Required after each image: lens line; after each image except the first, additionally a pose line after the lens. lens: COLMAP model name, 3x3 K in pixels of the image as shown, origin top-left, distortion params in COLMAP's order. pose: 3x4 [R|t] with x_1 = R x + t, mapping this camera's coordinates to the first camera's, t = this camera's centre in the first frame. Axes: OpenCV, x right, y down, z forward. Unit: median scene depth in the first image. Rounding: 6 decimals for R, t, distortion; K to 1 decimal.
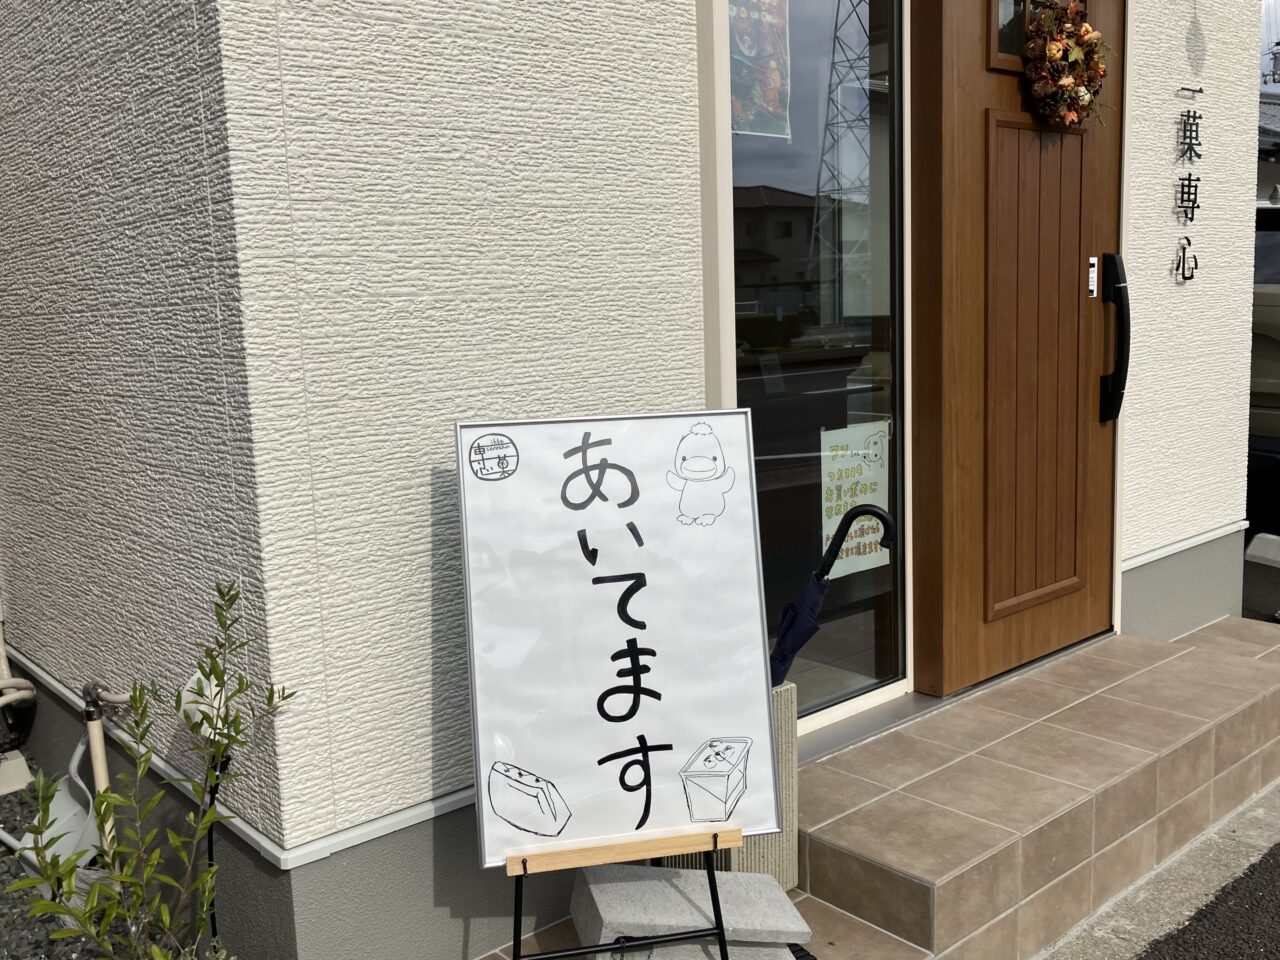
lens RADIAL K [[1060.6, 0, 640.0], [0, 1060.6, 480.0], [0, 0, 1]] dist [0.010597, -0.006729]
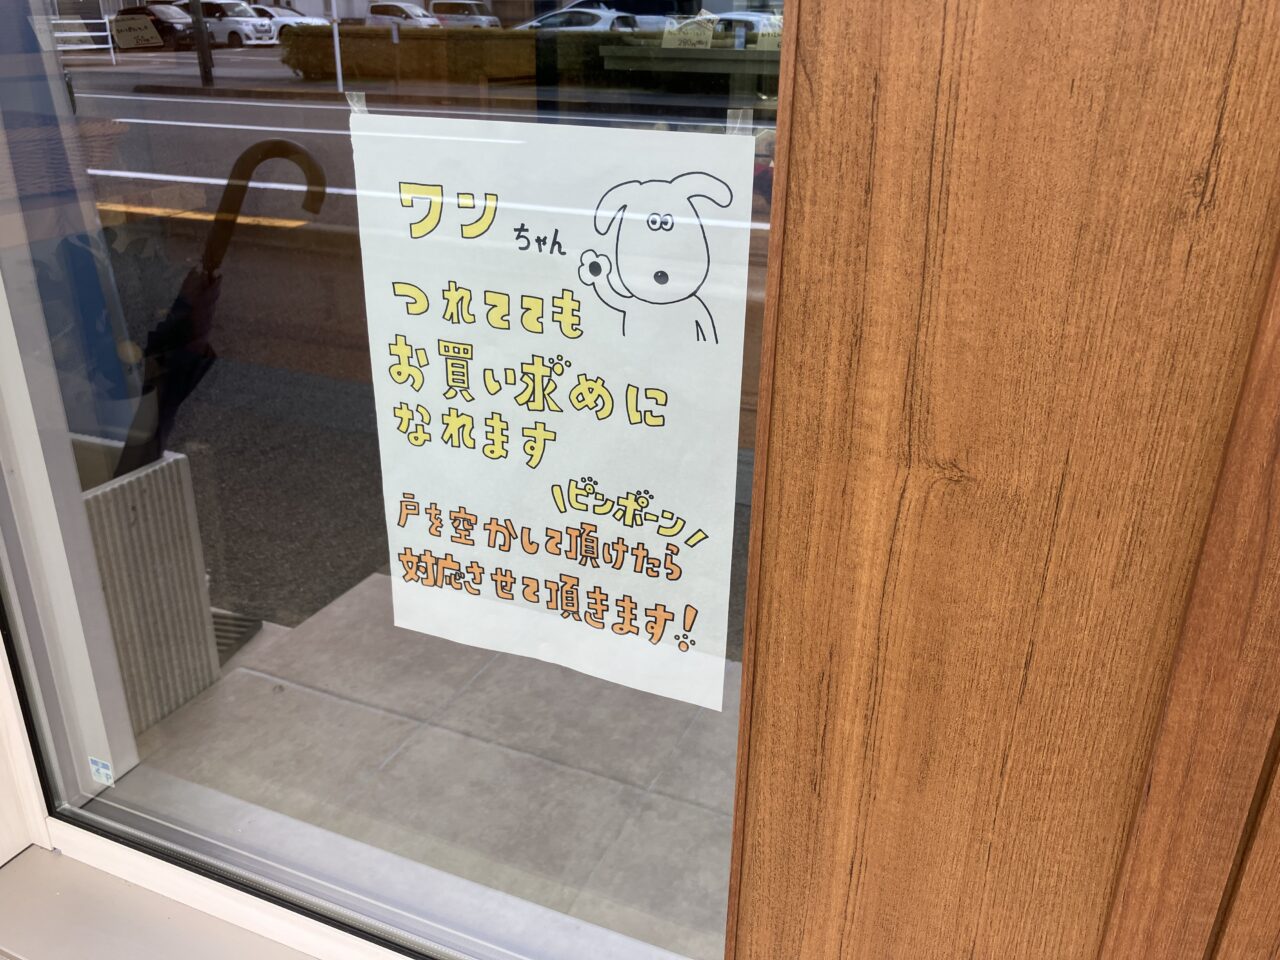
lens RADIAL K [[1060.6, 0, 640.0], [0, 1060.6, 480.0], [0, 0, 1]] dist [0.010597, -0.006729]
pose [[0.473039, 0.397738, -0.786155, 0.420327], [-0.178143, 0.917050, 0.356770, -0.065016], [0.862844, -0.028718, 0.504654, 0.875990]]
